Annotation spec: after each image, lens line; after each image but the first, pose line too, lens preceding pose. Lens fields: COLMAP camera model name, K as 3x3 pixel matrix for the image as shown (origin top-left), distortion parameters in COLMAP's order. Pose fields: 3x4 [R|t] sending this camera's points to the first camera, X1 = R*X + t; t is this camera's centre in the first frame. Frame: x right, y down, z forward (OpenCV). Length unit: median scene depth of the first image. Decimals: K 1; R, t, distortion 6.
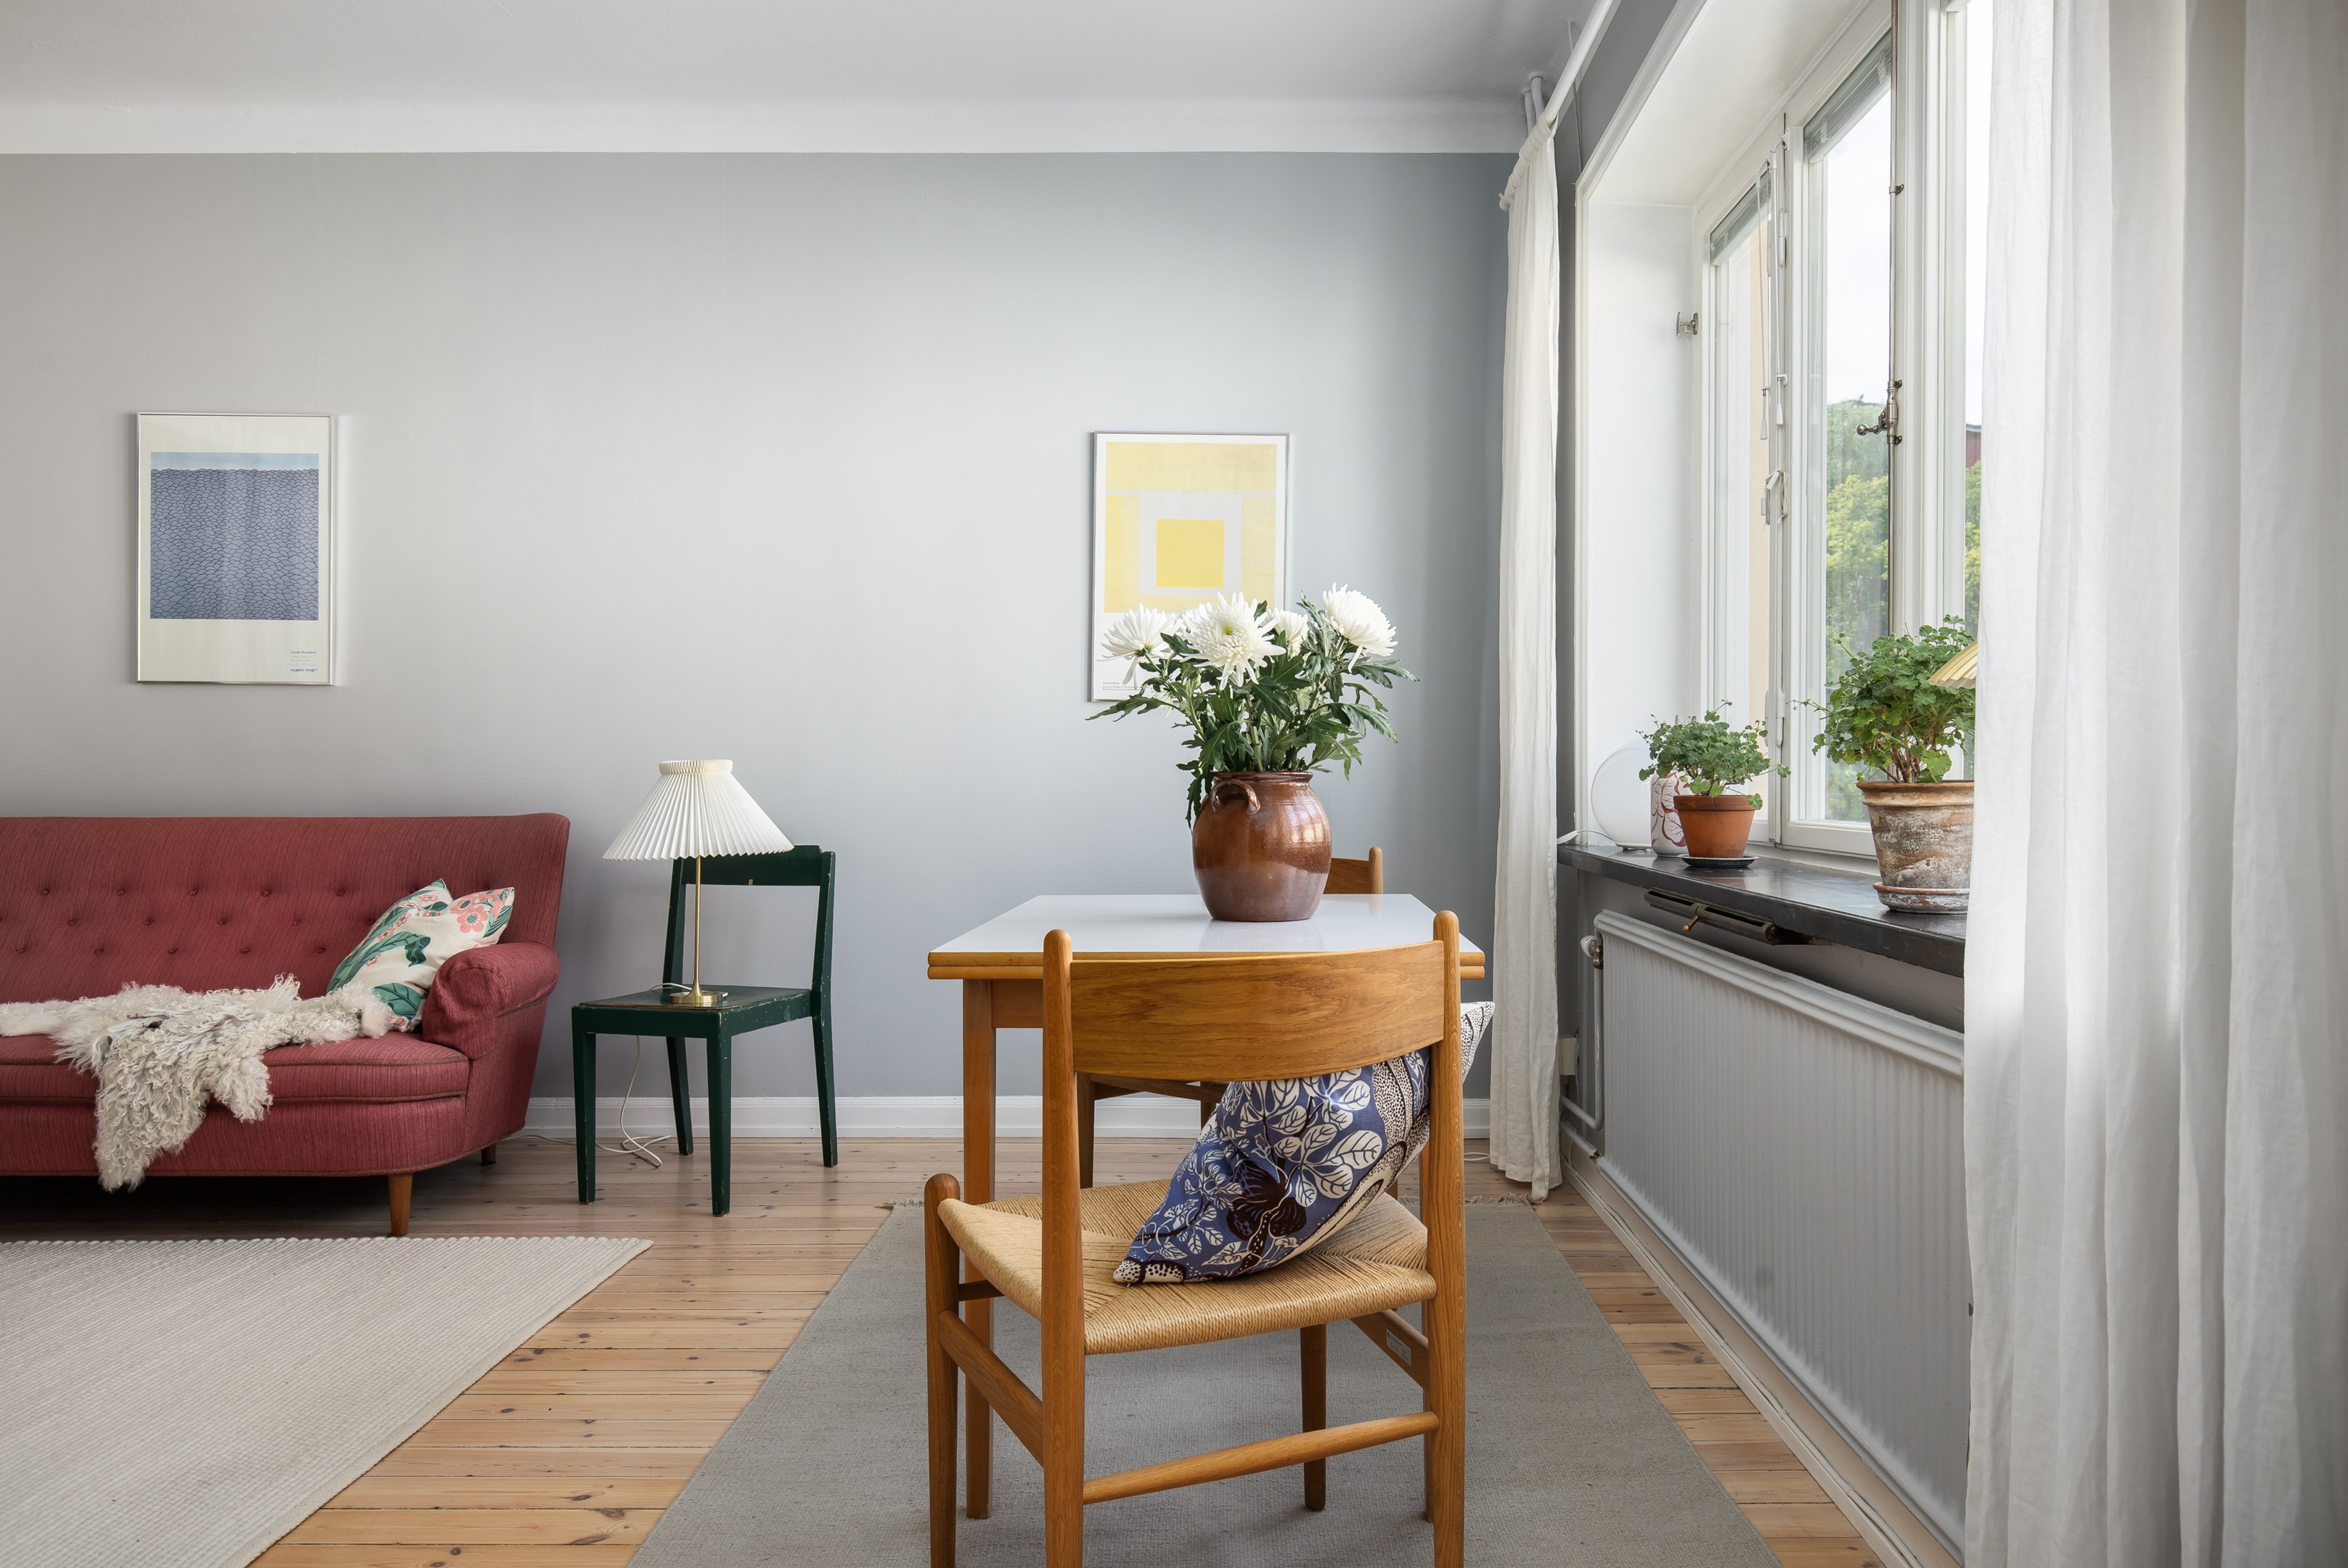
lens RADIAL K [[1444.0, 0, 1255.9], [0, 1444.0, 795.6], [0, 0, 1]] dist [0.006387, -0.003310]
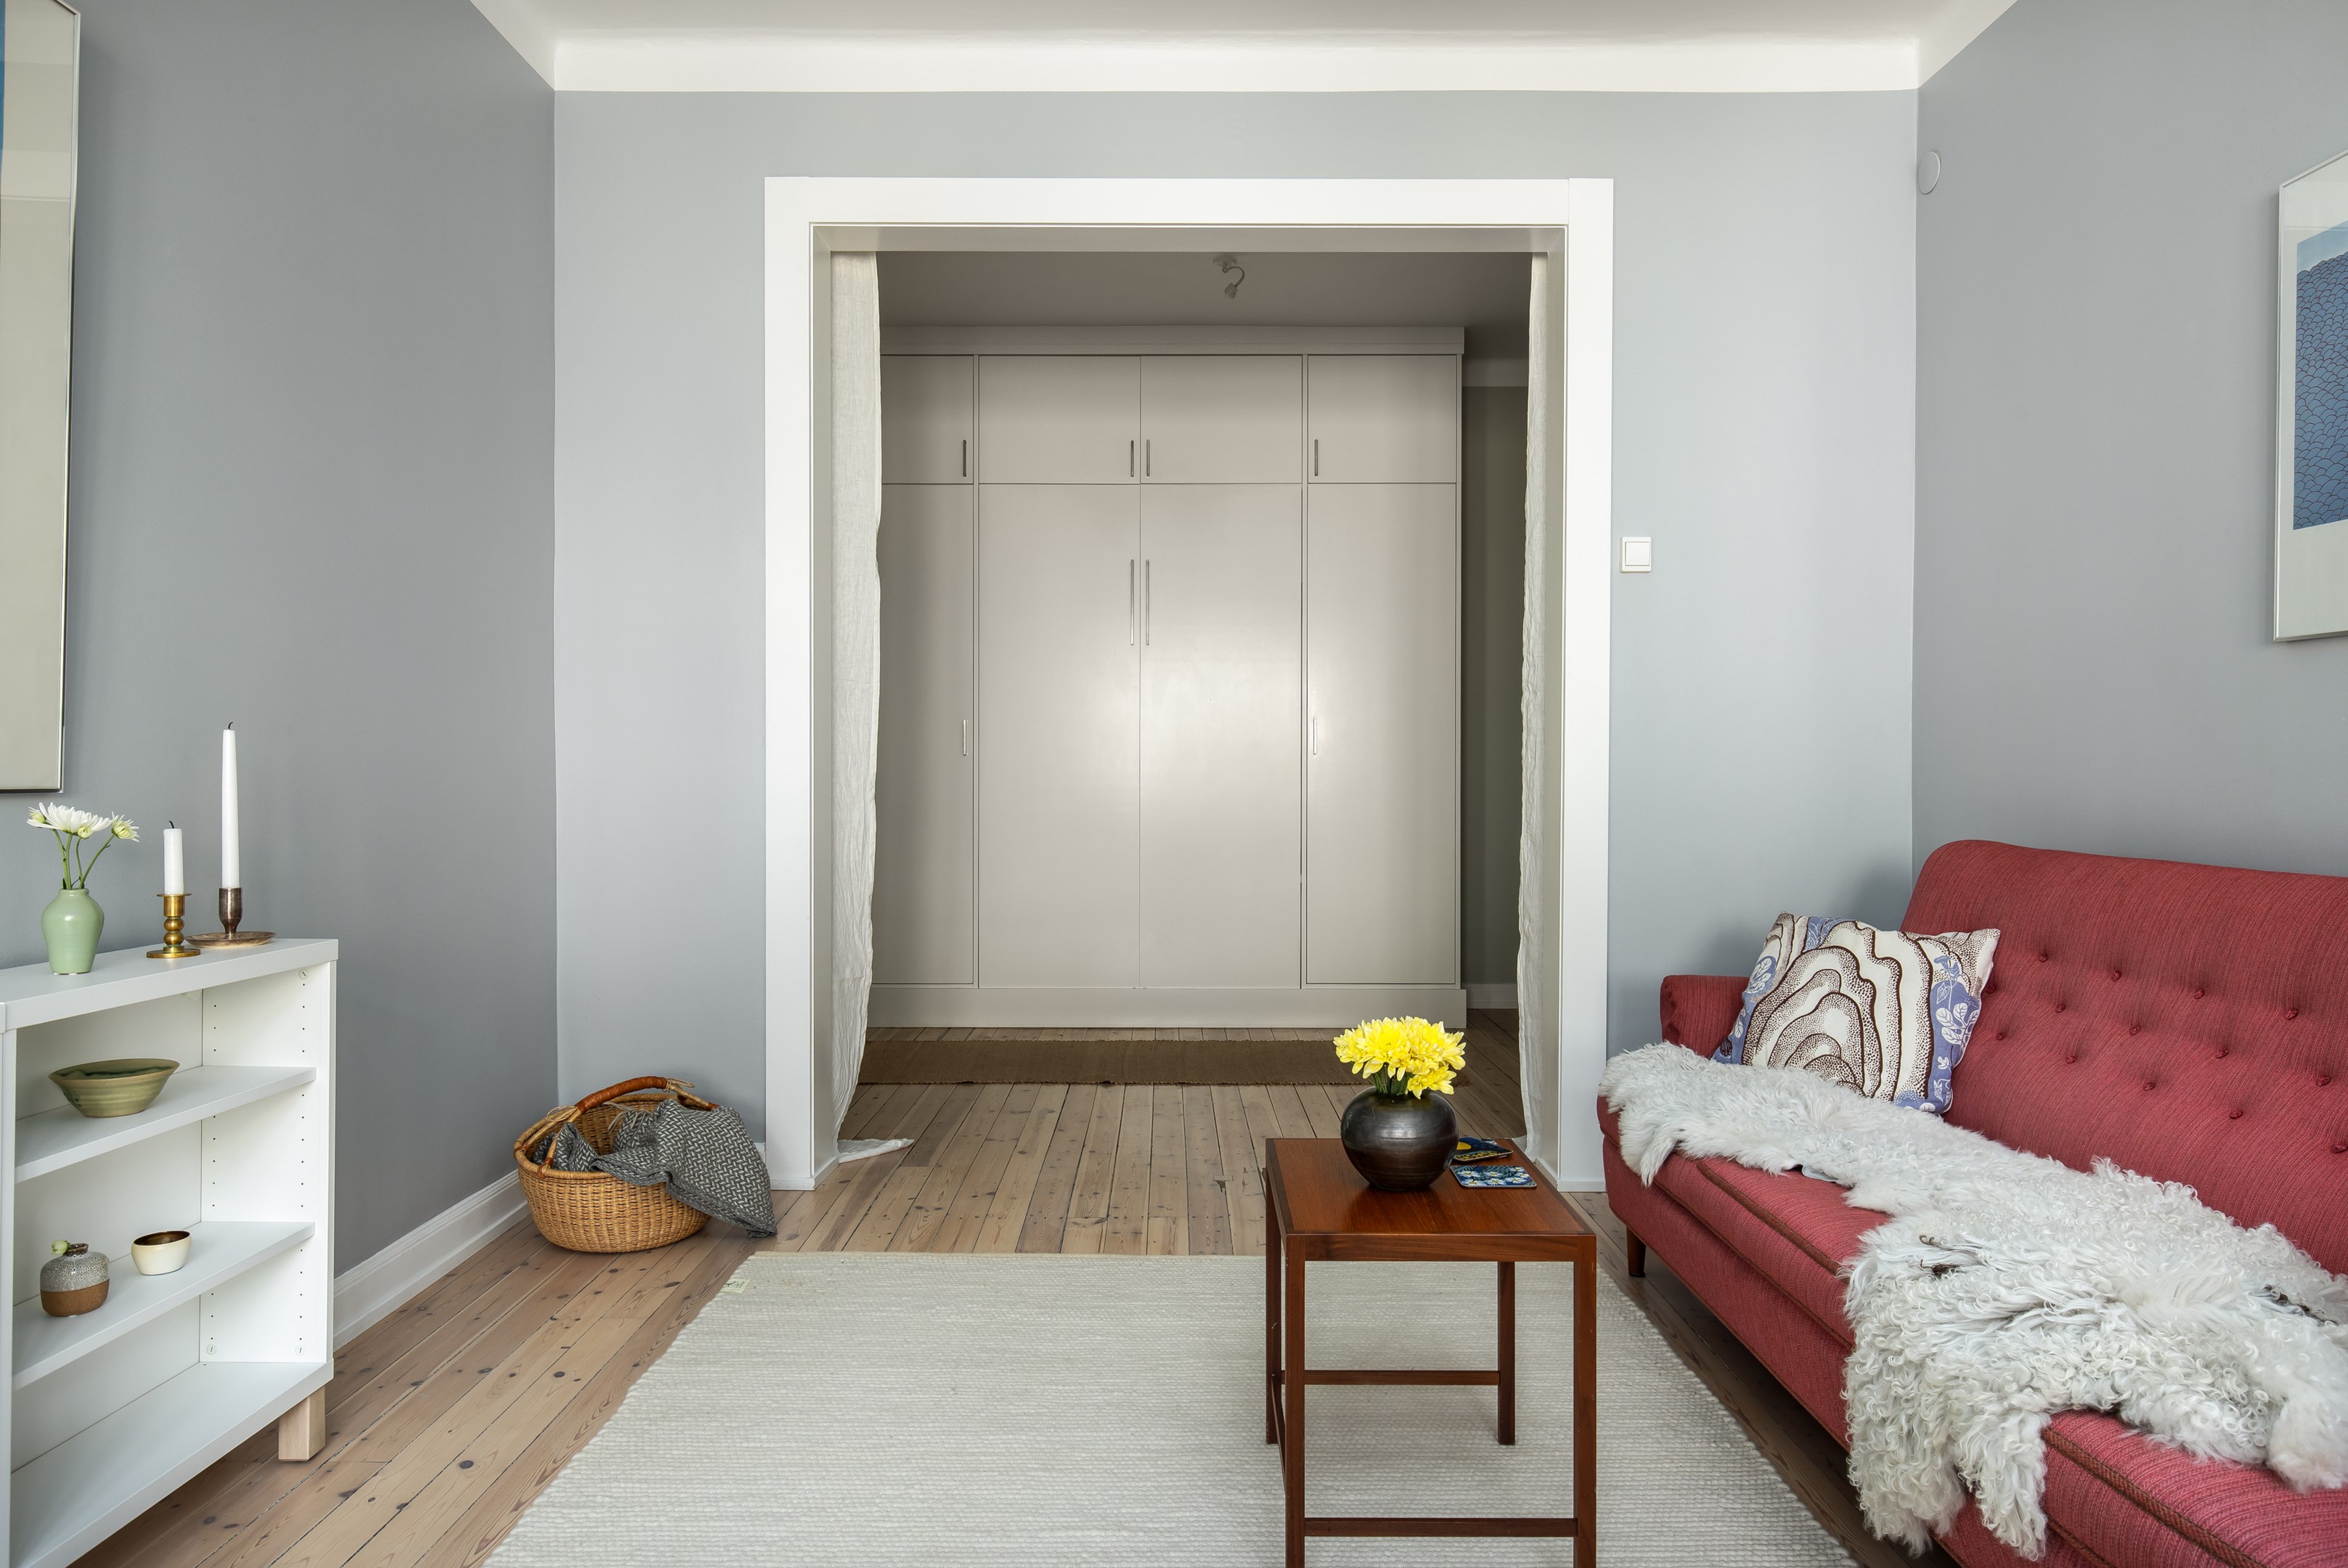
lens RADIAL K [[1444.0, 0, 1186.0], [0, 1444.0, 776.8], [0, 0, 1]] dist [0.006387, -0.003310]
pose [[-0.015348, 0.004671, -0.999871, -0.184120], [-0.021829, 0.999749, 0.005006, -0.017152], [0.999644, 0.021903, -0.015242, 0.603064]]
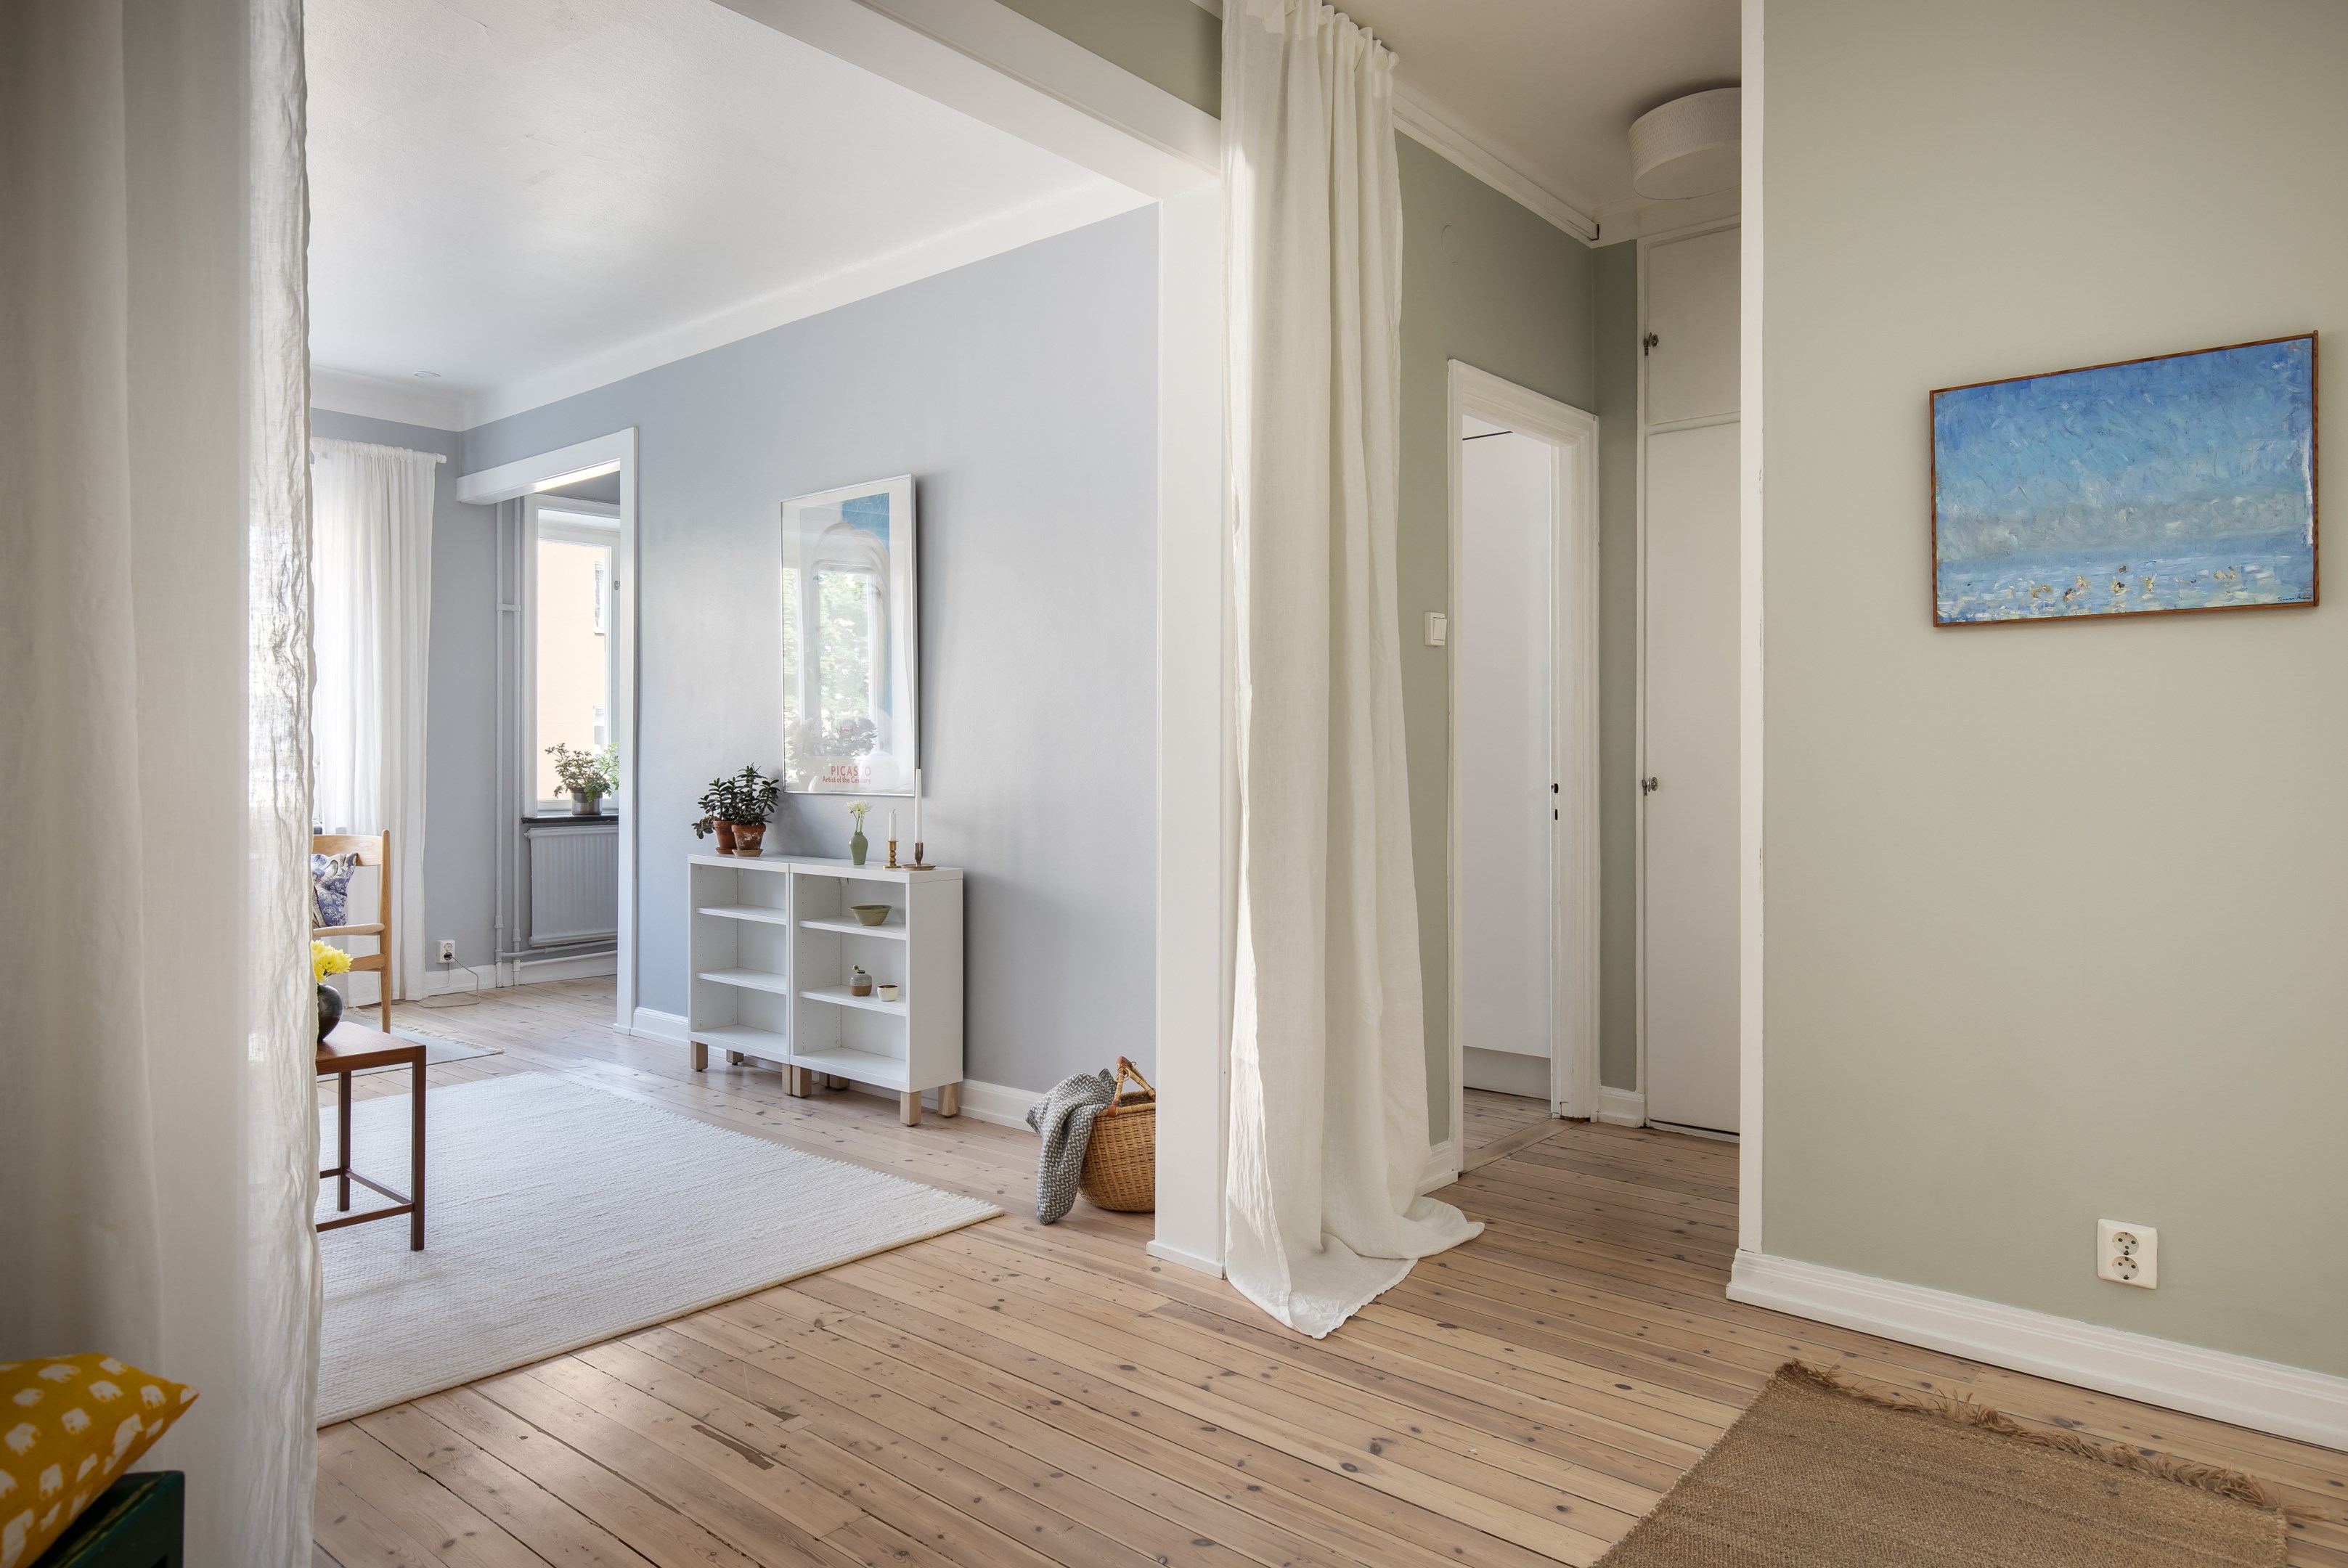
lens RADIAL K [[1444.0, 0, 1167.3], [0, 1444.0, 738.7], [0, 0, 1]] dist [0.006387, -0.003310]
pose [[-0.746037, 0.011903, 0.665798, -1.729960], [0.013091, 0.999909, -0.003207, -0.043870], [-0.665776, 0.006323, -0.746125, 0.992572]]
